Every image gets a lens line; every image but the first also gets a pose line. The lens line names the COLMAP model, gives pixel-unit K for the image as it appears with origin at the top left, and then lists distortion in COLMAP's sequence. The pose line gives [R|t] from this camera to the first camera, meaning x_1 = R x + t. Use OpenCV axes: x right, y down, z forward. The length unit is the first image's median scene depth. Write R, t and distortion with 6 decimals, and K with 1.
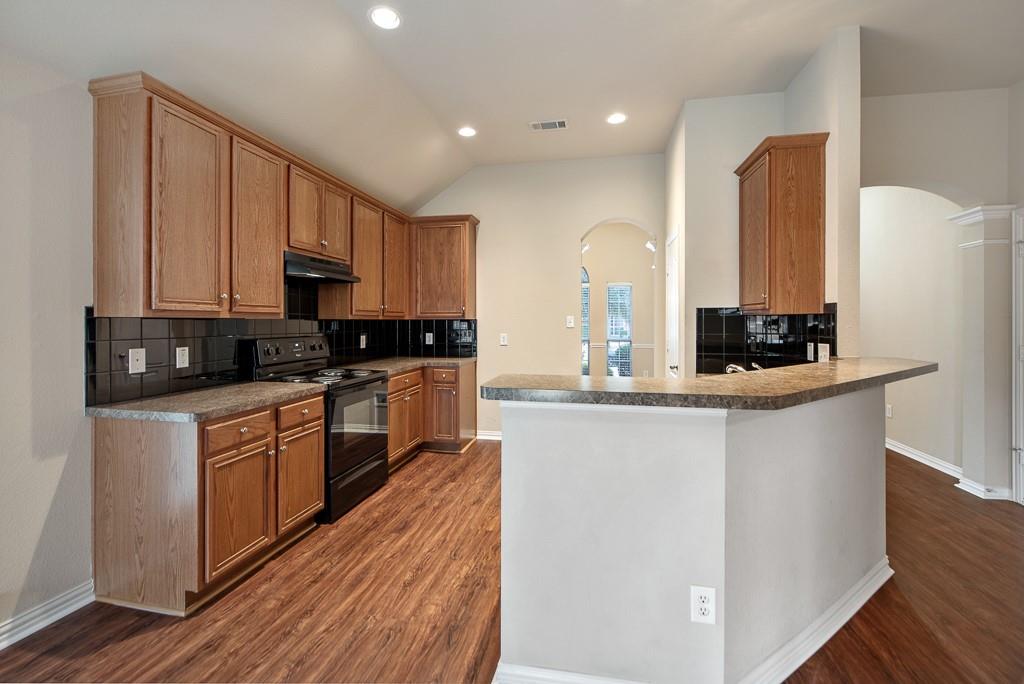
lens RADIAL K [[424.1, 0, 517.6], [0, 424.1, 322.0], [0, 0, 1]] dist [-0.018437, 0.000013]
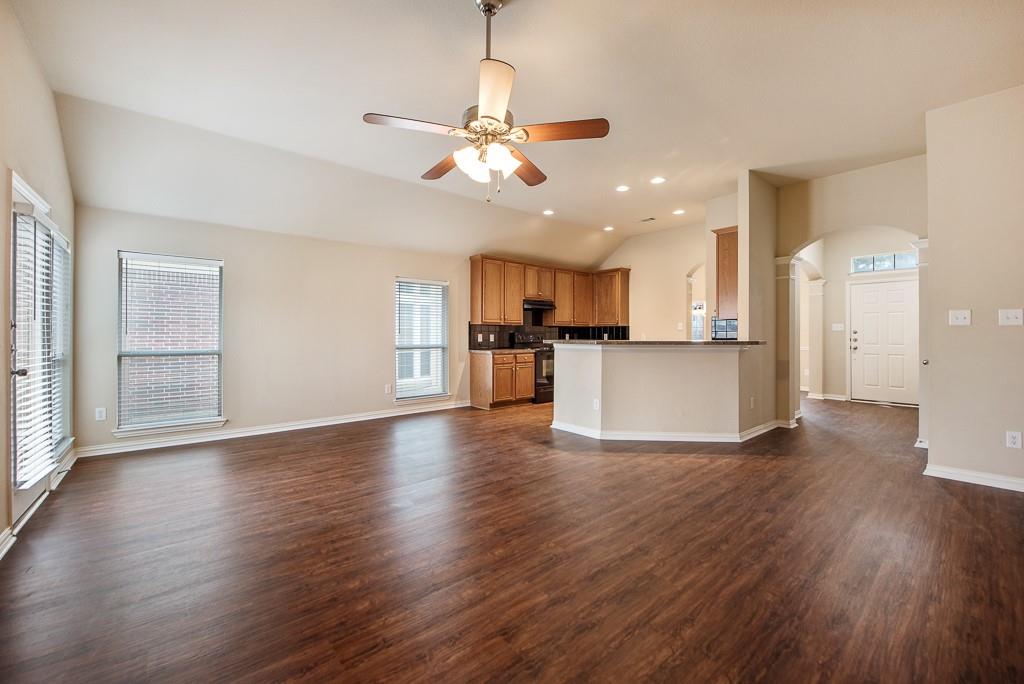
lens RADIAL K [[405.6, 0, 515.9], [0, 405.6, 335.9], [0, 0, 1]] dist [-0.017677, -0.000009]
pose [[0.779116, 0.005309, -0.626858, 1.040263], [-0.002367, 0.999982, 0.005528, 0.047327], [0.626876, -0.002823, 0.779114, -1.041828]]
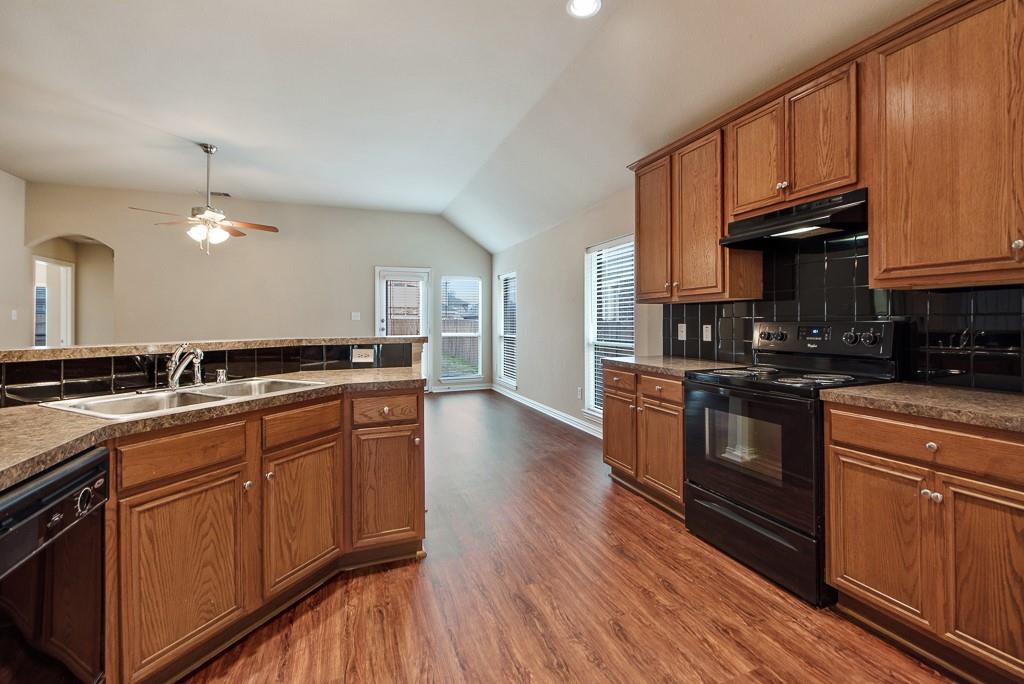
lens RADIAL K [[424.1, 0, 506.7], [0, 424.1, 317.6], [0, 0, 1]] dist [-0.018437, 0.000013]
pose [[-0.847993, 0.001411, -0.530006, 0.352836], [0.006173, 0.999955, -0.007214, 0.039091], [0.529972, -0.009389, -0.847963, 1.591938]]
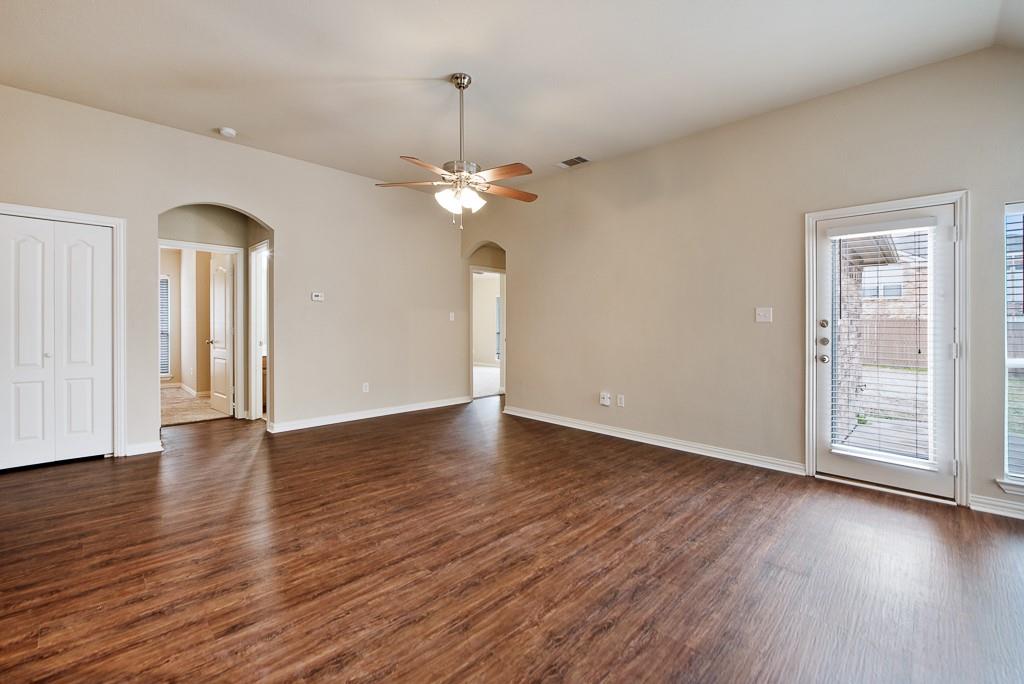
lens RADIAL K [[424.1, 0, 519.3], [0, 424.1, 321.3], [0, 0, 1]] dist [-0.018437, 0.000013]
pose [[-0.842612, 0.001678, 0.538518, -0.304771], [-0.004035, 0.999947, -0.009430, 0.044369], [-0.538506, -0.010118, -0.842561, 0.491645]]
